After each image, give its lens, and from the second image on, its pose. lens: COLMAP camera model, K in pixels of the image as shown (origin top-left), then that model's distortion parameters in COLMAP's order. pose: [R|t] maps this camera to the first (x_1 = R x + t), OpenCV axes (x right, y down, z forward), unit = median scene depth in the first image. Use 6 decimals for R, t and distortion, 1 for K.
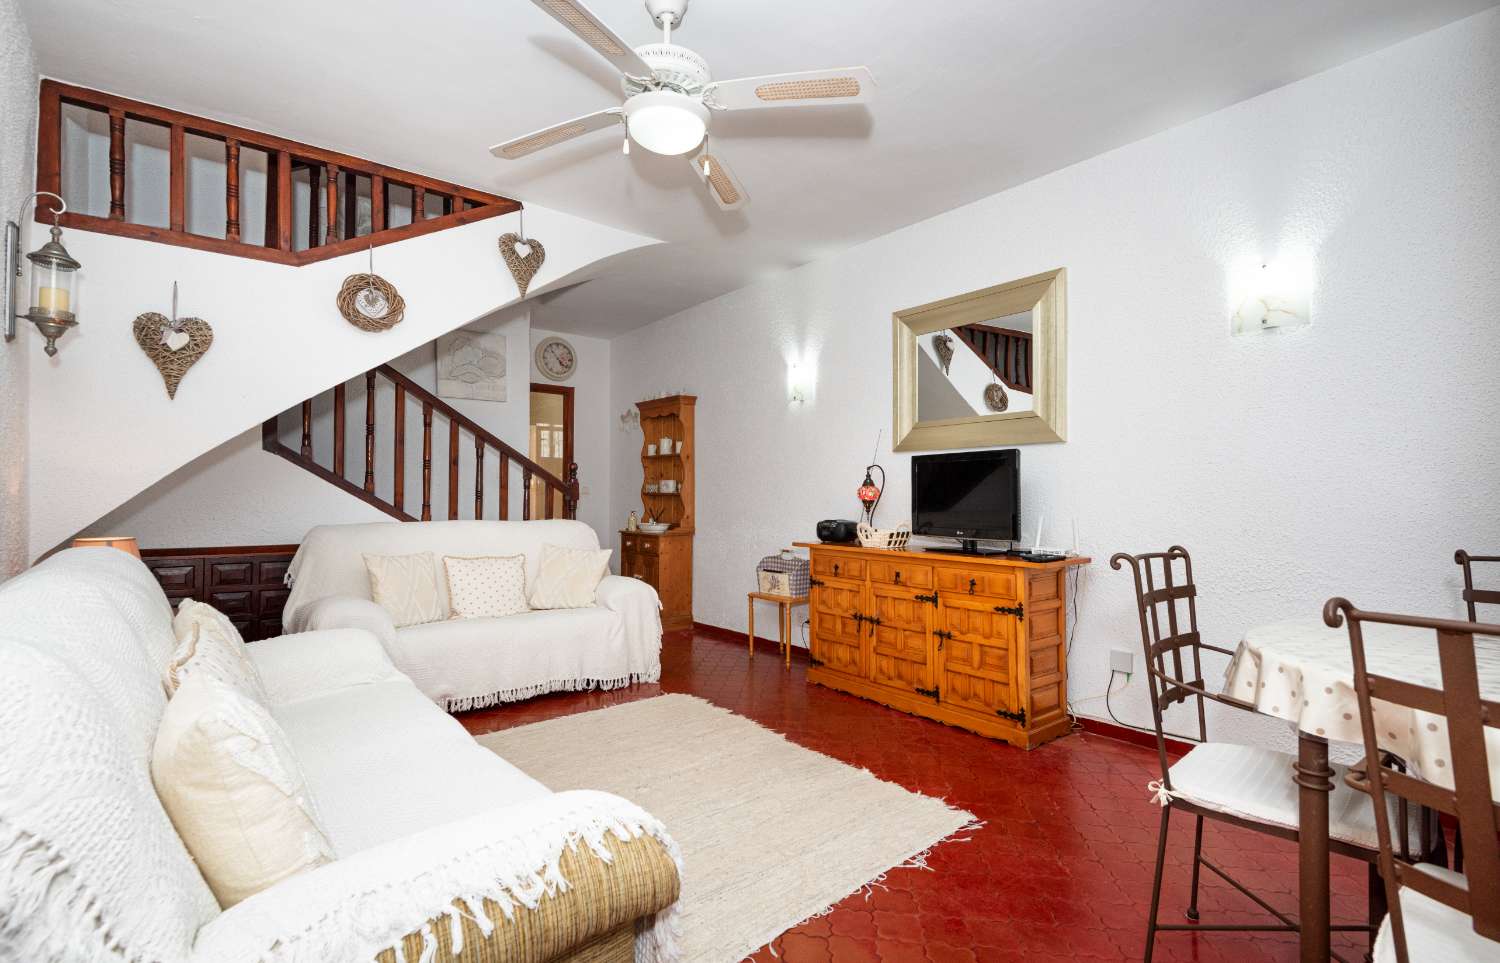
lens RADIAL K [[671.3, 0, 750.0], [0, 671.3, 481.5], [0, 0, 1]] dist [0.001073, 0.000105]
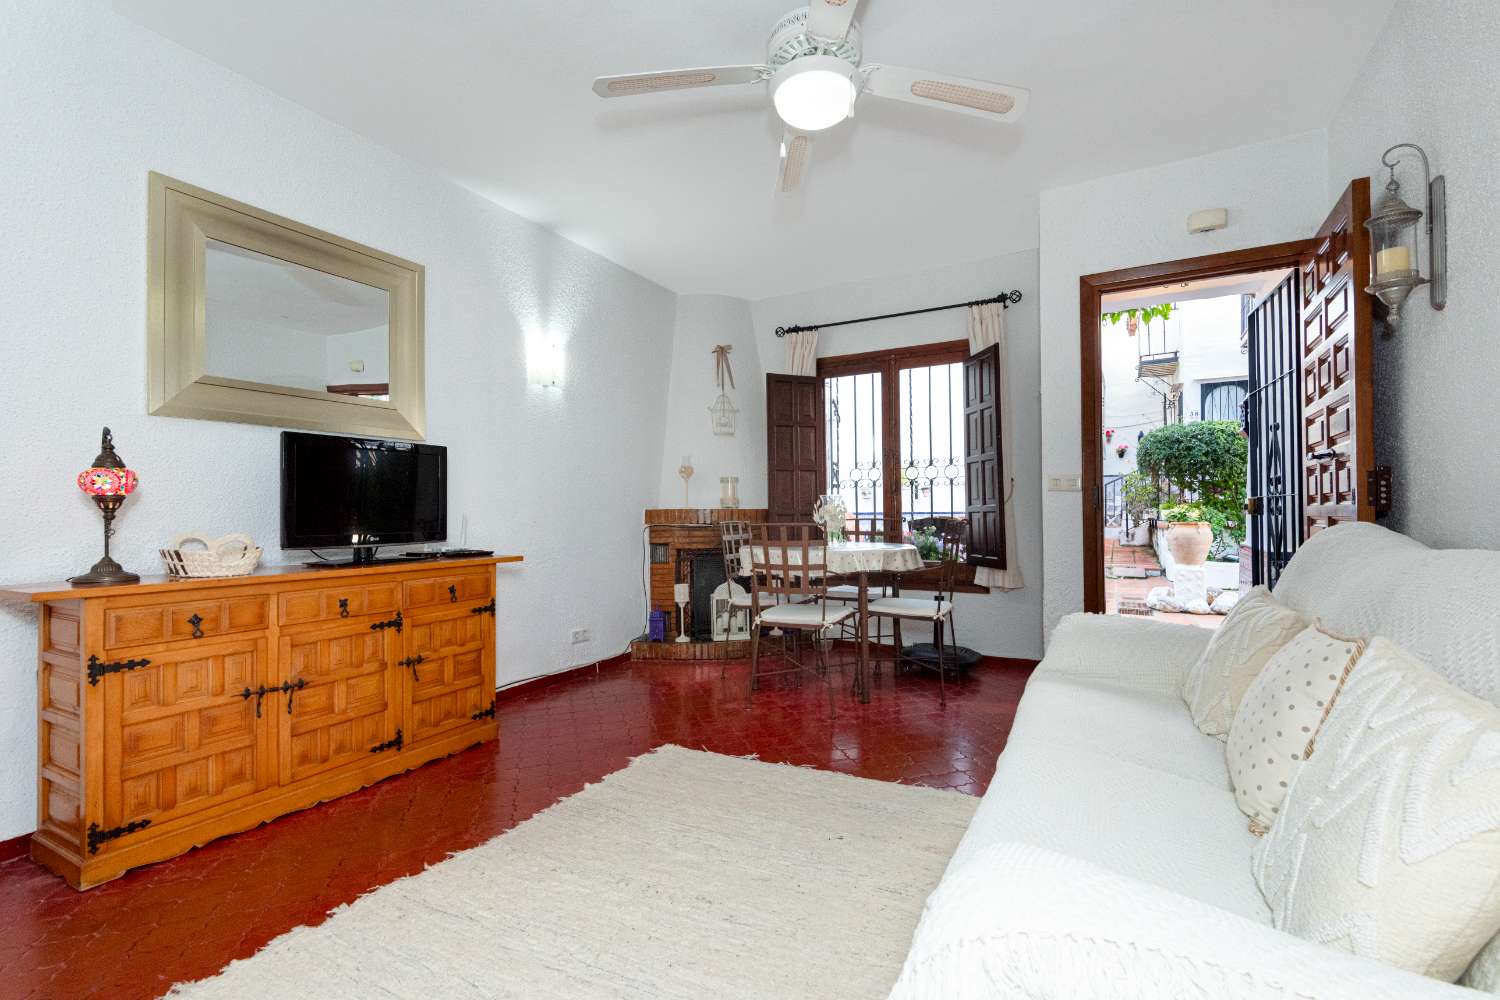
lens RADIAL K [[692.8, 0, 750.0], [0, 692.8, 500.0], [0, 0, 1]] dist [-0.000999, -0.000117]
pose [[-0.395232, 0.010520, 0.918521, -0.636604], [-0.021213, 0.999563, -0.020576, 0.038965], [-0.918336, -0.027617, -0.394836, 0.937091]]
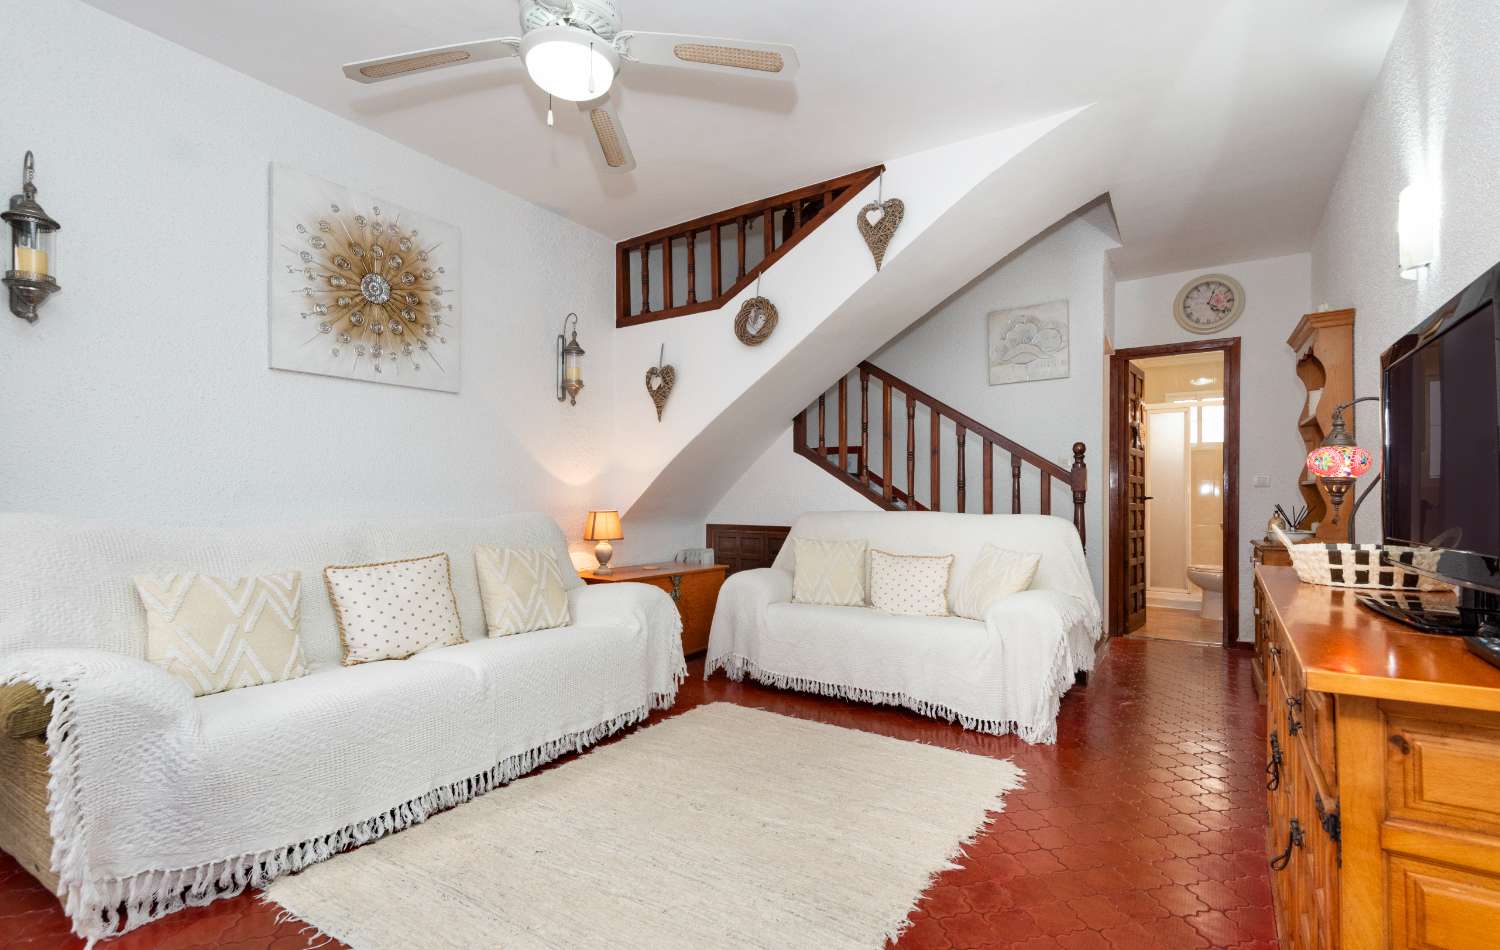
lens RADIAL K [[676.7, 0, 749.0], [0, 676.7, 486.4], [0, 0, 1]] dist [0.001246, 0.000142]
pose [[0.313121, -0.014417, -0.949604, 0.532489], [0.016719, 0.999813, -0.009666, 0.034432], [0.949566, -0.012850, 0.313304, 0.589987]]
